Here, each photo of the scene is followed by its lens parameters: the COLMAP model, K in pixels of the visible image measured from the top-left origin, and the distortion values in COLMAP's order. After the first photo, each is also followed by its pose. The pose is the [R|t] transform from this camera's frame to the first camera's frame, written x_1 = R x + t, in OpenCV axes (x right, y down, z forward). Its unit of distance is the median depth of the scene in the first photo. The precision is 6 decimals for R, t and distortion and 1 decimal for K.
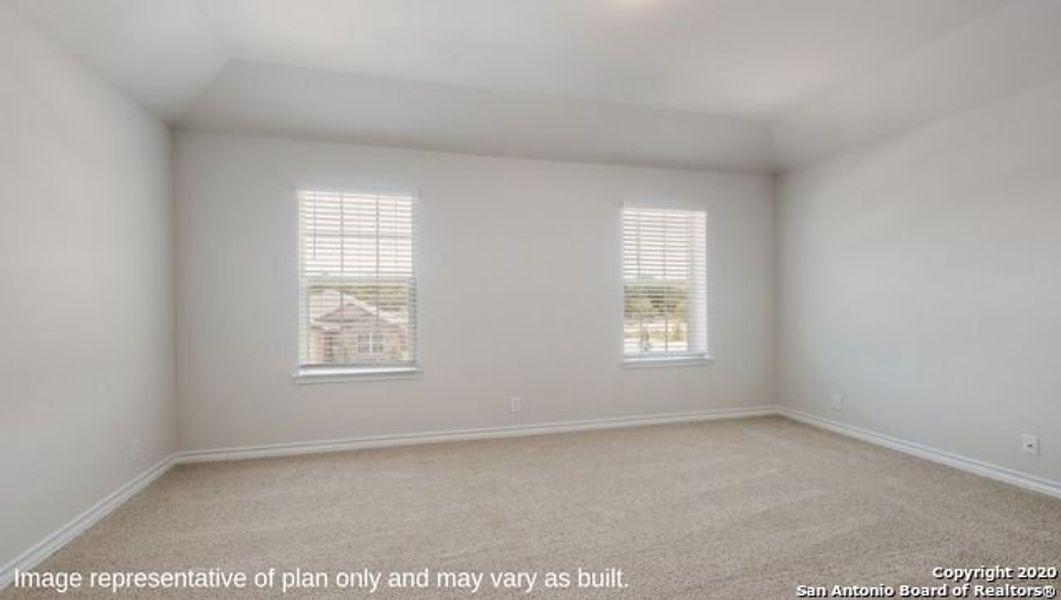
lens RADIAL K [[460.9, 0, 524.9], [0, 460.9, 295.5], [0, 0, 1]] dist [0.002492, 0.000373]
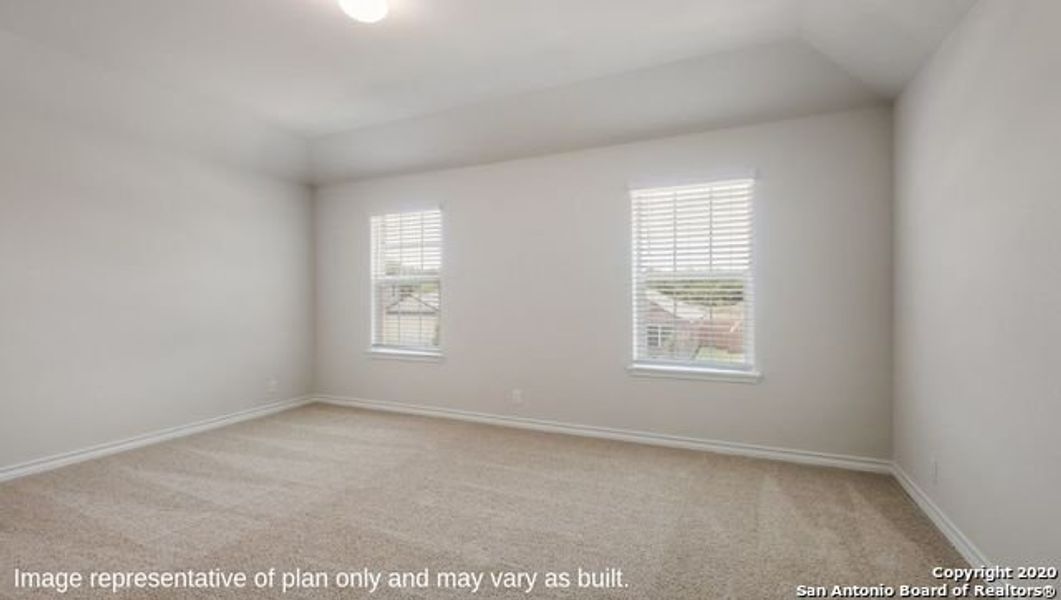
lens RADIAL K [[460.9, 0, 522.9], [0, 460.9, 298.6], [0, 0, 1]] dist [0.002492, 0.000373]
pose [[0.768025, 0.005005, -0.640401, 0.669106], [0.011267, 0.999709, 0.021325, -0.008610], [0.640321, -0.023594, 0.767745, 0.217009]]
